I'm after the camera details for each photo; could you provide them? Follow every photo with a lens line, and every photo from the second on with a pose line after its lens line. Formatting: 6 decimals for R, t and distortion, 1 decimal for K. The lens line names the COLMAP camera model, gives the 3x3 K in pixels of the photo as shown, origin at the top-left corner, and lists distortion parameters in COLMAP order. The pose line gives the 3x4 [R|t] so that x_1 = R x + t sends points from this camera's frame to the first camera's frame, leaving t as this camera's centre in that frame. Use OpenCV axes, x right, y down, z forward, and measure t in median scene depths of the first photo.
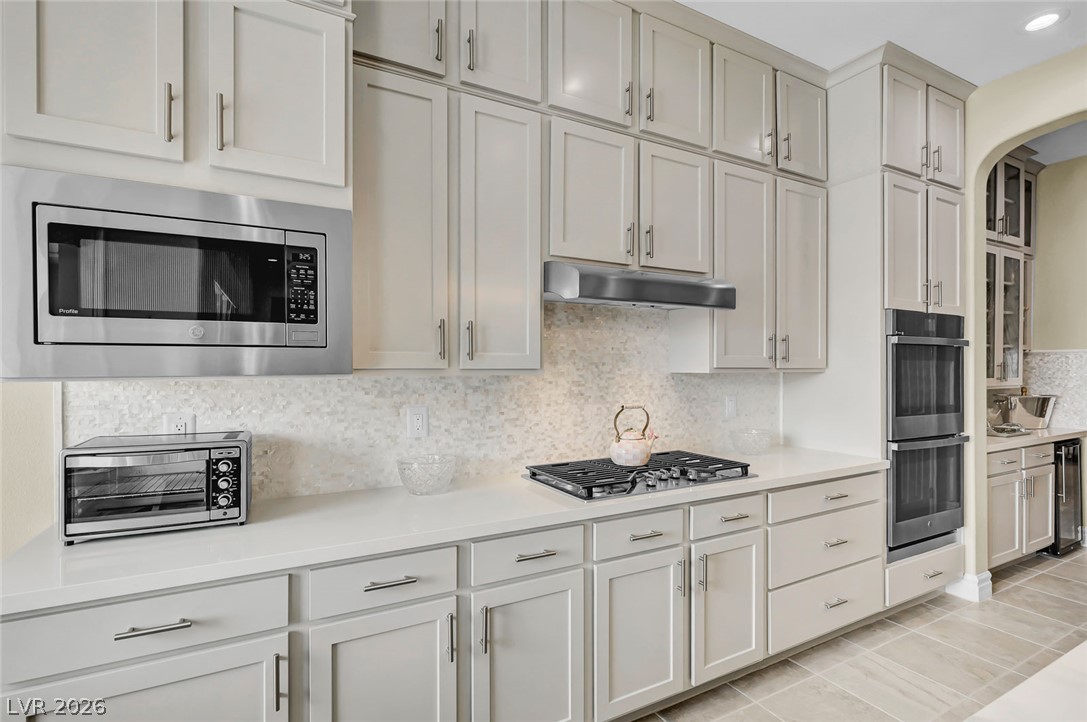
lens RADIAL K [[519.7, 0, 541.9], [0, 519.7, 370.3], [0, 0, 1]] dist [0.000541, 0.000355]
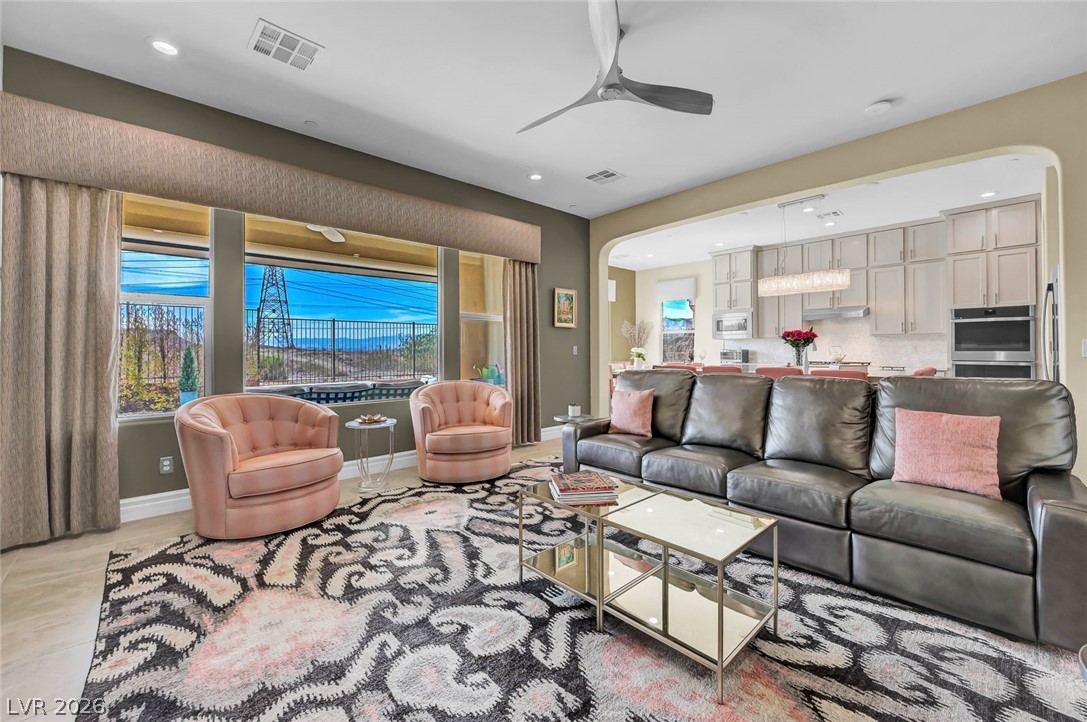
lens RADIAL K [[436.0, 0, 546.6], [0, 436.0, 352.3], [0, 0, 1]] dist [-0.003505, 0.001379]
pose [[0.246083, 0.003542, -0.969242, 3.232925], [-0.002031, 0.999993, 0.003139, 0.132800], [0.969247, 0.001196, 0.246089, -2.108039]]
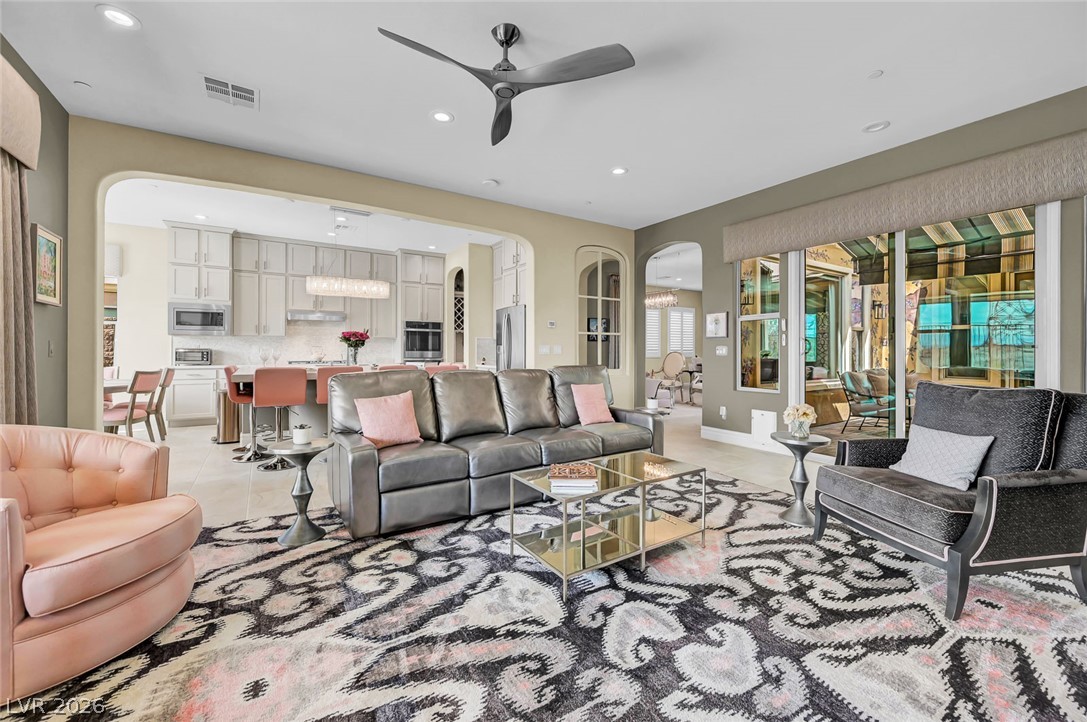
lens RADIAL K [[436.0, 0, 539.8], [0, 436.0, 351.1], [0, 0, 1]] dist [-0.003505, 0.001379]
pose [[0.997617, 0.002114, 0.068958, 1.986931], [-0.001842, 0.999990, -0.004003, 0.142419], [-0.068966, 0.003867, 0.997612, -2.934553]]
